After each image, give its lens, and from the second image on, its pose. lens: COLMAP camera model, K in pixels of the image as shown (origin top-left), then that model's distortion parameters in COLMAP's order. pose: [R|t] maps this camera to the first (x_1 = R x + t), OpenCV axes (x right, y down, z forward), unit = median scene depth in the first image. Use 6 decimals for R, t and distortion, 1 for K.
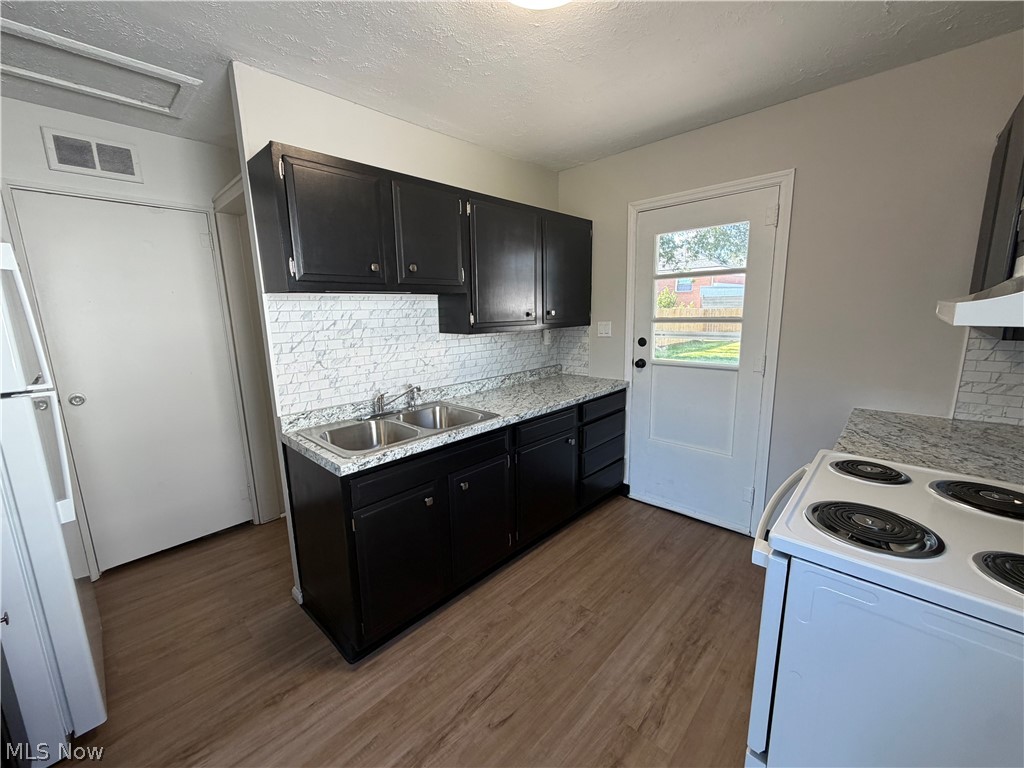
lens RADIAL K [[407.8, 0, 509.6], [0, 407.8, 382.9], [0, 0, 1]] dist [-0.003800, 0.000441]
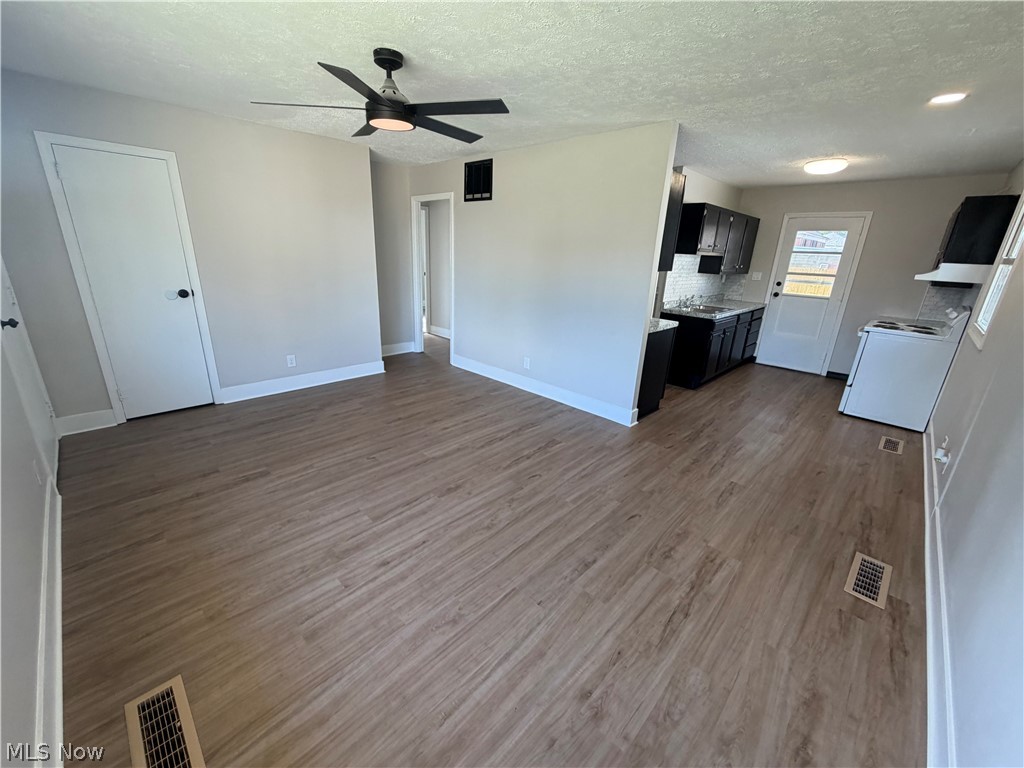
lens RADIAL K [[407.8, 0, 508.3], [0, 407.8, 384.5], [0, 0, 1]] dist [-0.003800, 0.000441]
pose [[0.997990, 0.061749, 0.014249, -1.427926], [-0.063131, 0.988297, 0.138867, 0.279135], [-0.005507, -0.139487, 0.990209, -1.506235]]
